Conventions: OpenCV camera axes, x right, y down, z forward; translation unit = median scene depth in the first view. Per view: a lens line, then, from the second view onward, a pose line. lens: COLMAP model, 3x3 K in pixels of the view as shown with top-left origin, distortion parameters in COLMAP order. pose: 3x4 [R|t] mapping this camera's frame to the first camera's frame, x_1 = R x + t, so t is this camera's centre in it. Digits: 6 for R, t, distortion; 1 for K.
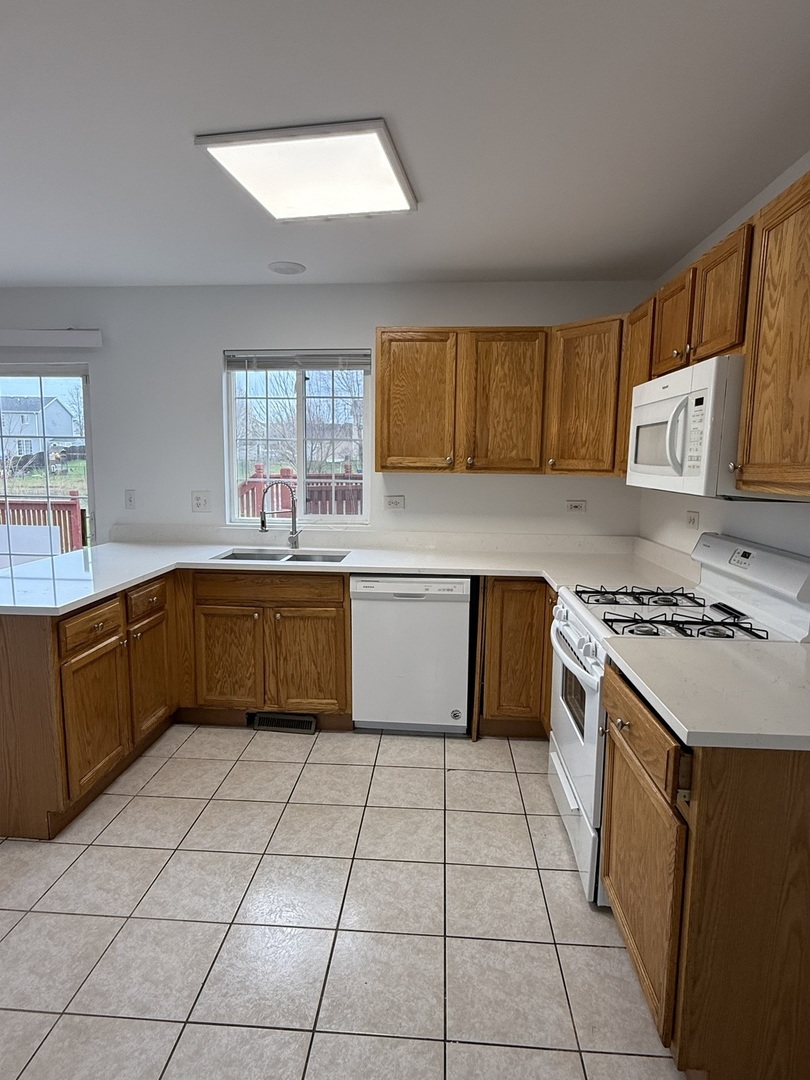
lens RADIAL K [[598.5, 0, 405.0], [0, 598.5, 540.0], [0, 0, 1]] dist [0.001257, 0.000254]
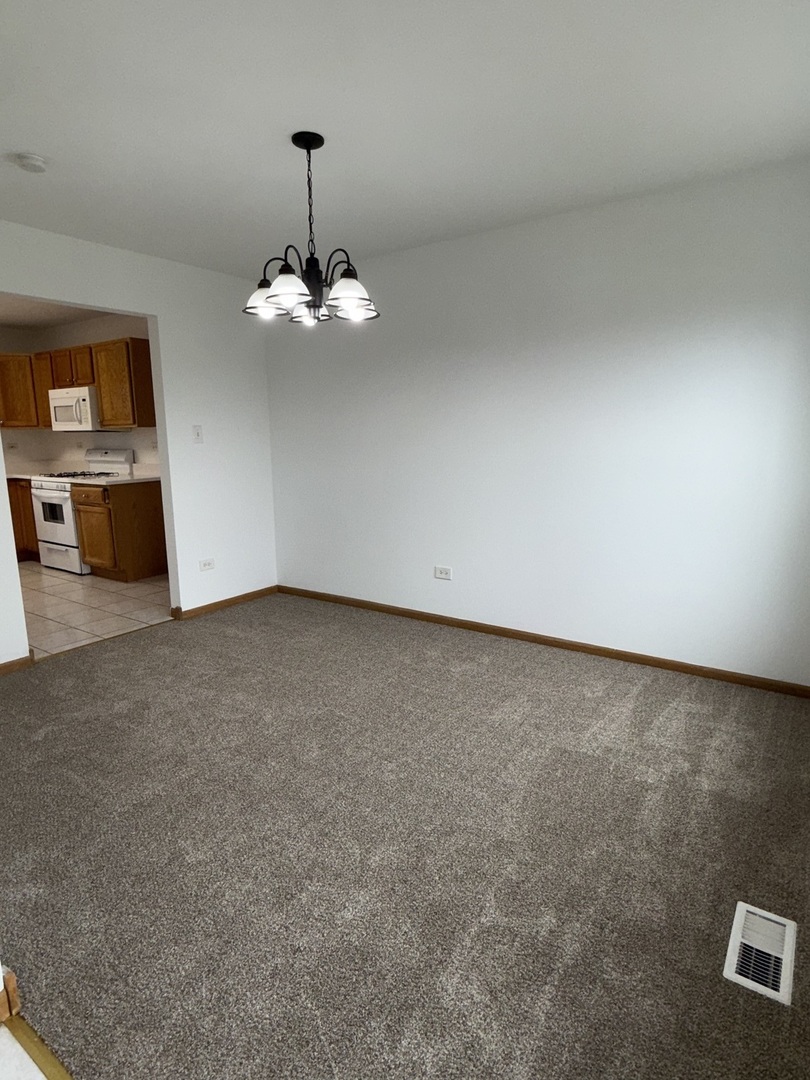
lens RADIAL K [[598.5, 0, 405.0], [0, 598.5, 540.0], [0, 0, 1]] dist [0.001257, 0.000254]
pose [[0.517074, -0.167863, 0.839319, -1.303449], [0.129850, 0.984615, 0.116926, 0.318712], [-0.846034, 0.048526, 0.530916, -1.915090]]
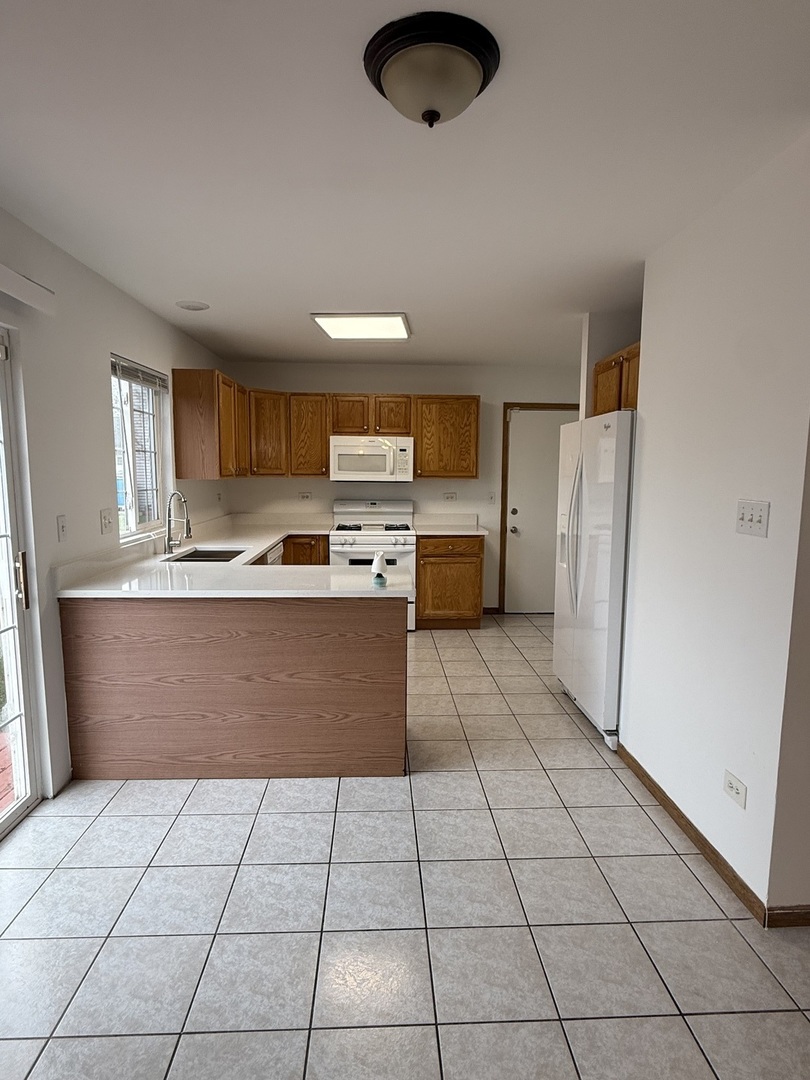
lens RADIAL K [[598.5, 0, 405.0], [0, 598.5, 540.0], [0, 0, 1]] dist [0.001257, 0.000254]
pose [[-0.112007, -0.127111, 0.985544, -2.411846], [0.122180, 0.982498, 0.140604, -0.201703], [-0.986168, 0.136163, -0.094517, 1.288723]]
